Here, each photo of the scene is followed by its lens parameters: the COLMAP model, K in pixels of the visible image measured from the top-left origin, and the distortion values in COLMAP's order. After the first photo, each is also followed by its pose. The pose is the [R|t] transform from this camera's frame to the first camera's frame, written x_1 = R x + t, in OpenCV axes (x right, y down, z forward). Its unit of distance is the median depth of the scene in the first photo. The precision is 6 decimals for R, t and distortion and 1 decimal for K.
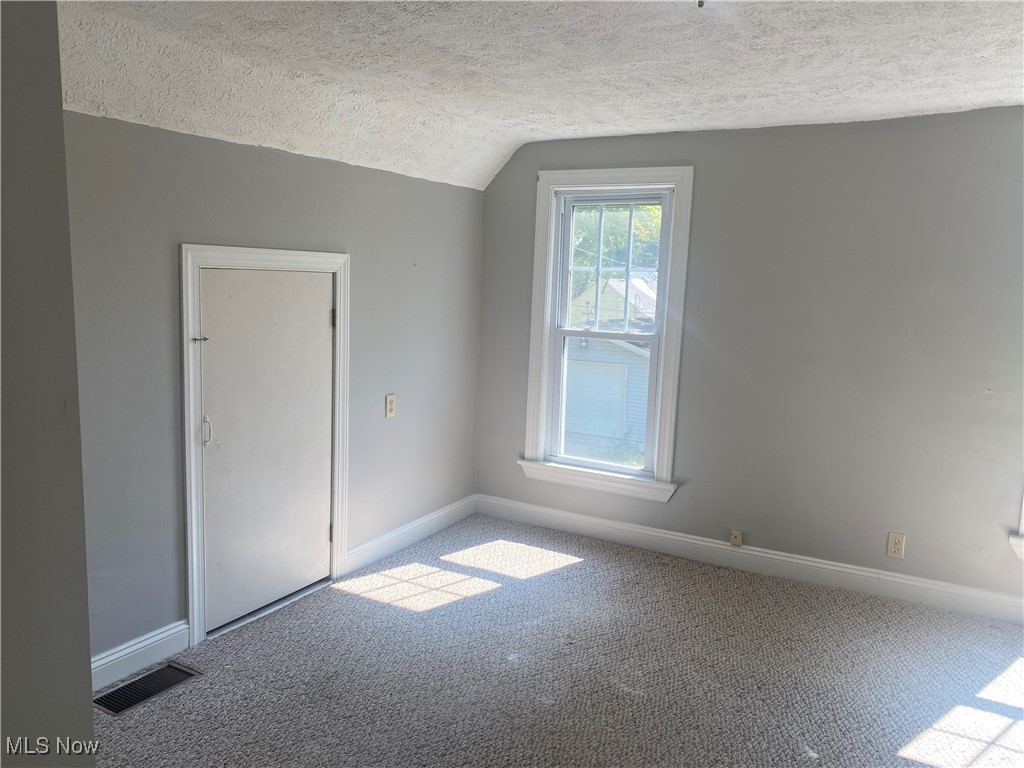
lens RADIAL K [[778.2, 0, 511.0], [0, 778.2, 379.3], [0, 0, 1]] dist [0.034256, 0.001110]
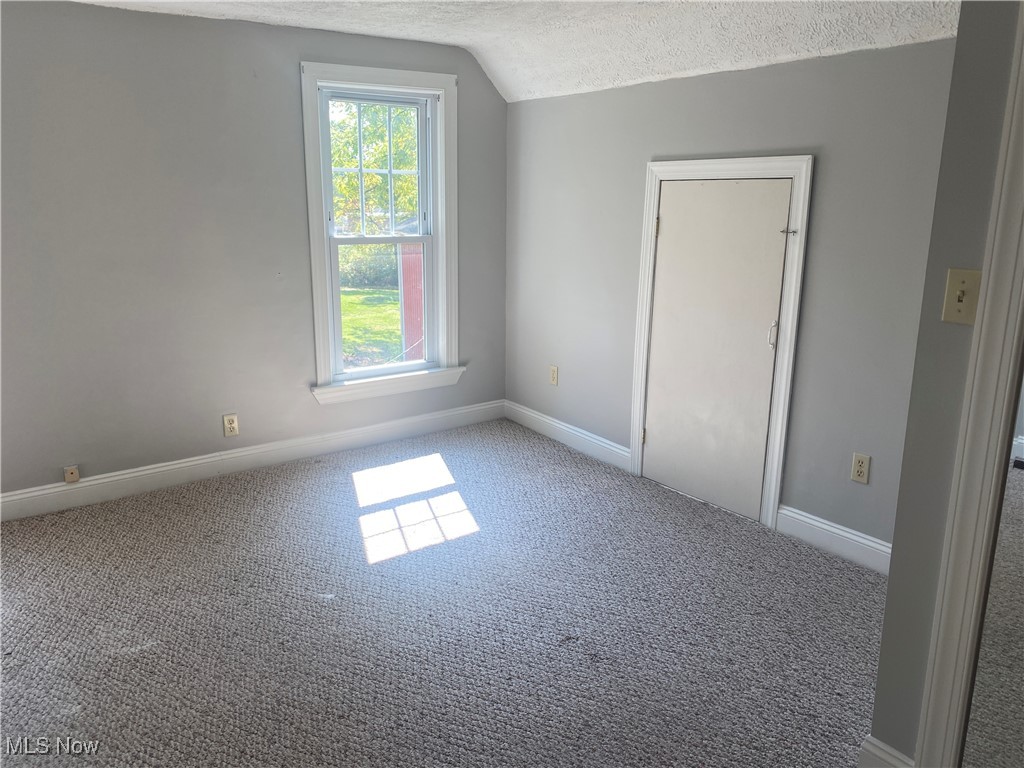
lens RADIAL K [[778.2, 0, 511.9], [0, 778.2, 388.0], [0, 0, 1]] dist [0.034256, 0.001110]
pose [[0.390588, -0.242865, 0.887951, -0.378439], [0.116470, 0.969858, 0.214035, -0.034338], [-0.913168, 0.019820, 0.407101, 0.224384]]
